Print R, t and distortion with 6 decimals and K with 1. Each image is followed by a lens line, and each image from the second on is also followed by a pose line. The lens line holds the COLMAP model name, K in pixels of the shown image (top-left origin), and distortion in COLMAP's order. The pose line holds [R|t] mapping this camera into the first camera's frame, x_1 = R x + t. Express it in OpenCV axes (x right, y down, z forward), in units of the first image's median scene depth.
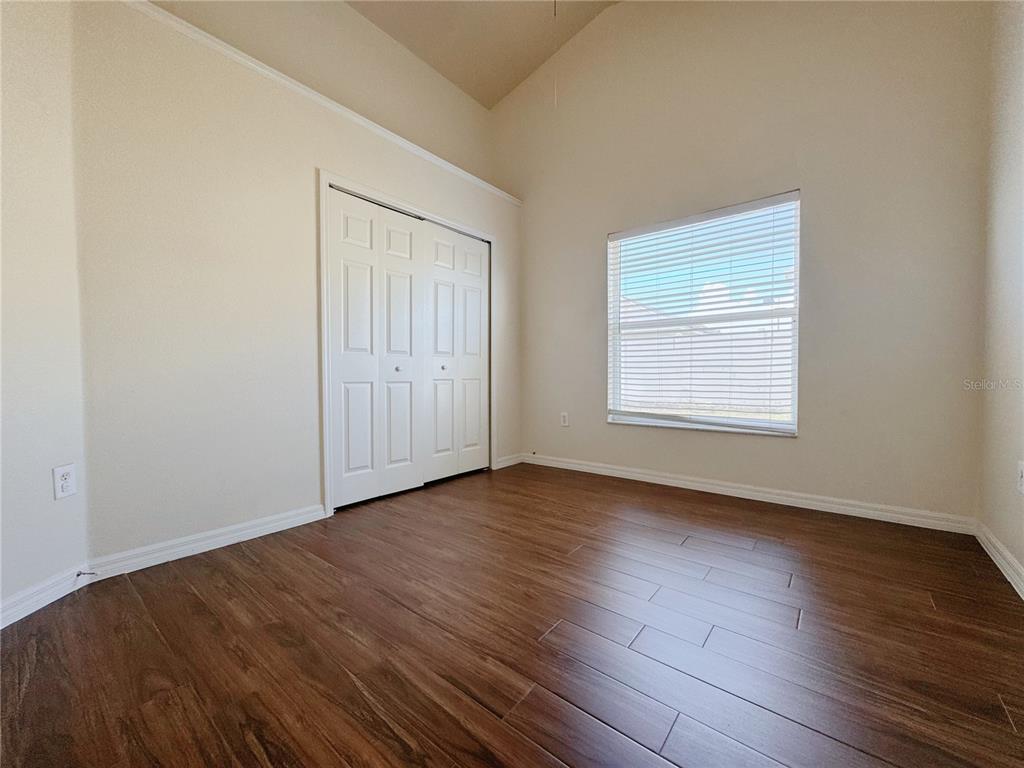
lens RADIAL K [[407.0, 0, 513.7], [0, 407.0, 378.0], [0, 0, 1]] dist [-0.000475, -0.000270]
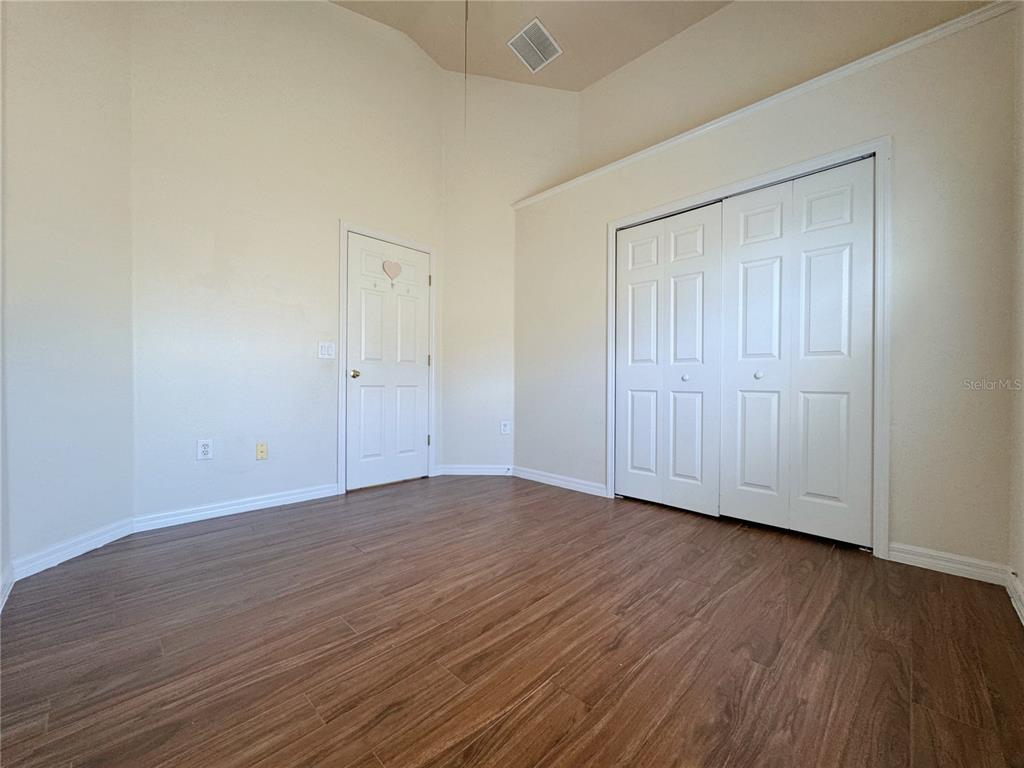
lens RADIAL K [[407.0, 0, 511.3], [0, 407.0, 379.7], [0, 0, 1]] dist [-0.000475, -0.000270]
pose [[-0.094612, -0.003992, -0.995506, 0.731814], [-0.014656, 0.999889, -0.002617, -0.010756], [0.995406, 0.014342, -0.094660, 0.731037]]
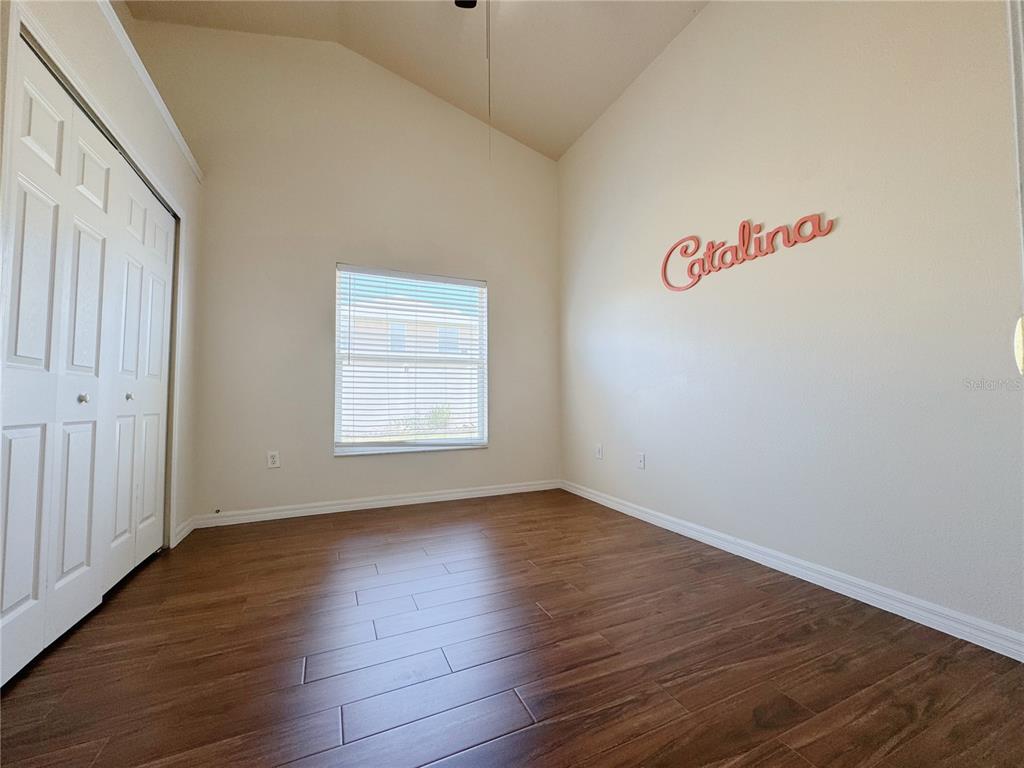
lens RADIAL K [[407.0, 0, 510.4], [0, 407.0, 375.6], [0, 0, 1]] dist [-0.000475, -0.000270]
pose [[0.451372, 0.057614, 0.890474, -0.544637], [0.011919, 0.997435, -0.070576, -0.007951], [-0.892256, 0.042470, 0.449528, 0.242499]]
